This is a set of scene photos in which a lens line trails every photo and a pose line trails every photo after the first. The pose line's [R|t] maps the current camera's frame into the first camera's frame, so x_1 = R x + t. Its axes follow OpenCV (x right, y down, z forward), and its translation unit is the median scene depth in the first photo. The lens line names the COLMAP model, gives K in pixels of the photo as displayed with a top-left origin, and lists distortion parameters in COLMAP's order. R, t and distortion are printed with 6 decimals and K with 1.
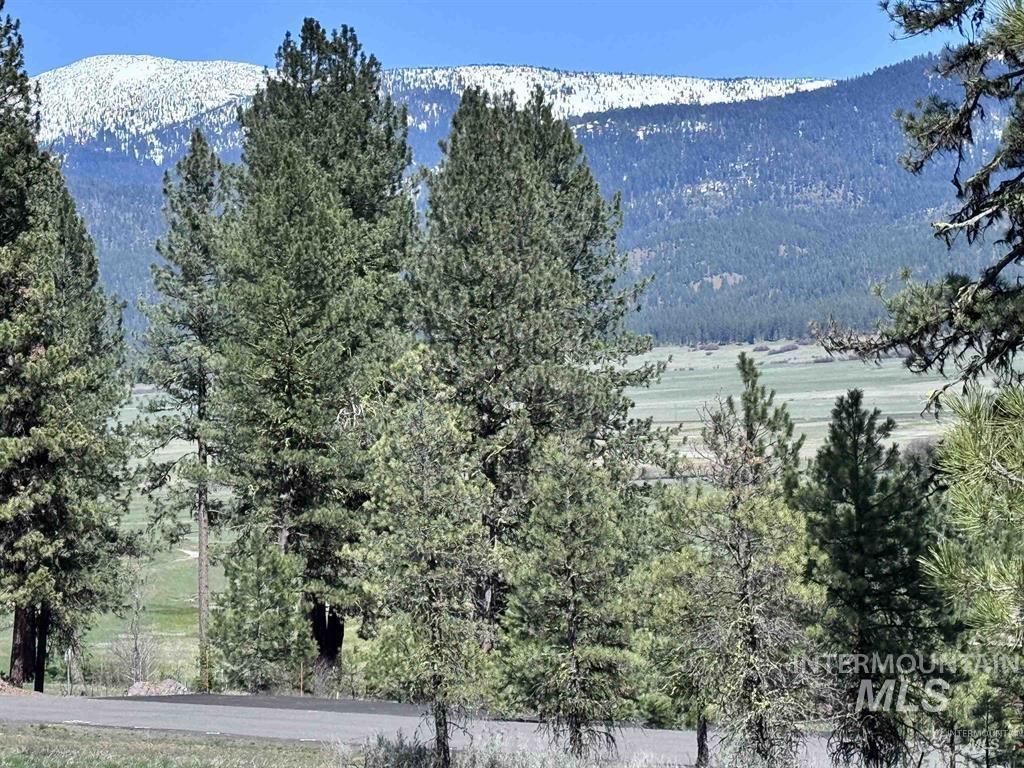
lens RADIAL K [[2784.0, 0, 562.9], [0, 2784.0, 369.9], [0, 0, 1]] dist [0.235581, 0.000000]
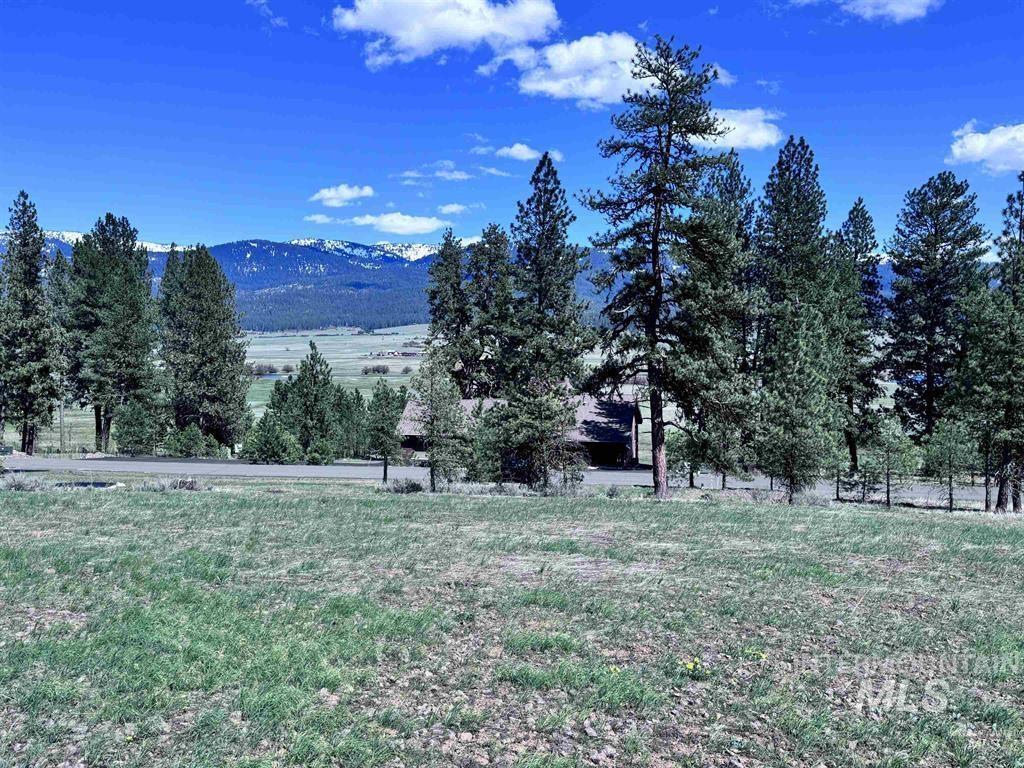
lens RADIAL K [[828.0, 0, 527.3], [0, 828.0, 394.4], [0, 0, 1]] dist [0.062925, -0.056855]
pose [[0.891563, 0.006011, 0.452856, -0.121914], [-0.032522, 0.998180, 0.050777, -0.000874], [-0.451727, -0.059999, 0.890137, 0.072245]]
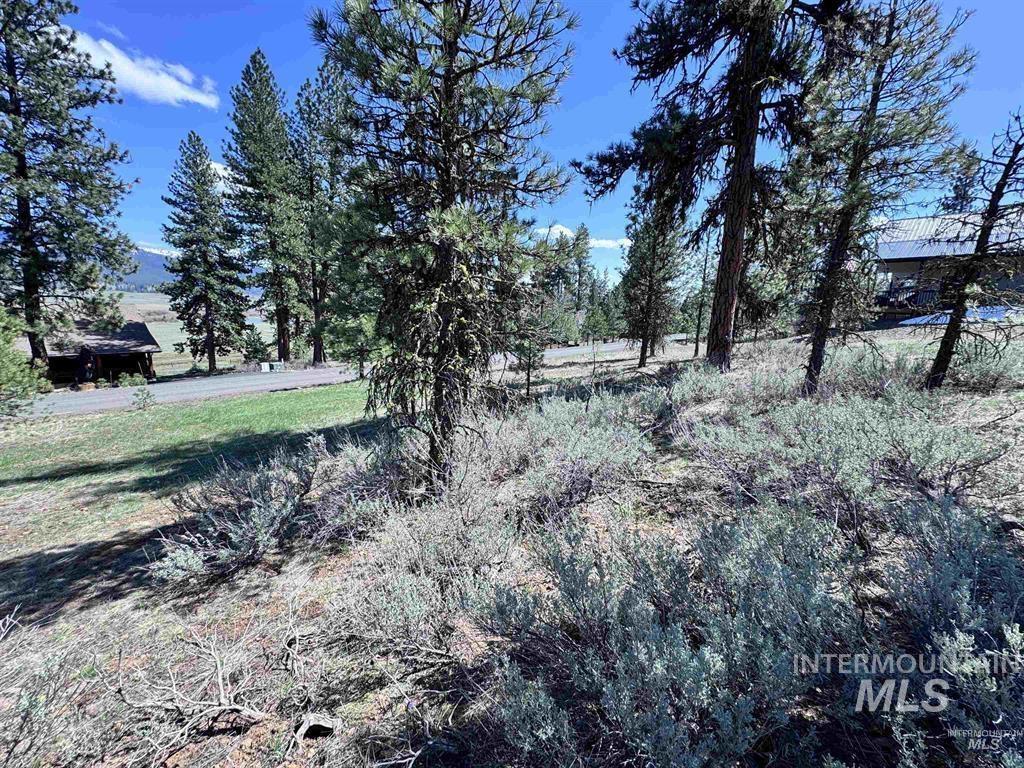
lens RADIAL K [[405.8, 0, 509.5], [0, 405.8, 384.1], [0, 0, 1]] dist [-0.001195, 0.000145]
pose [[0.037992, -0.141613, 0.989193, -0.029140], [-0.033640, 0.989165, 0.142901, 0.044468], [-0.998712, -0.038706, 0.032816, 0.379157]]
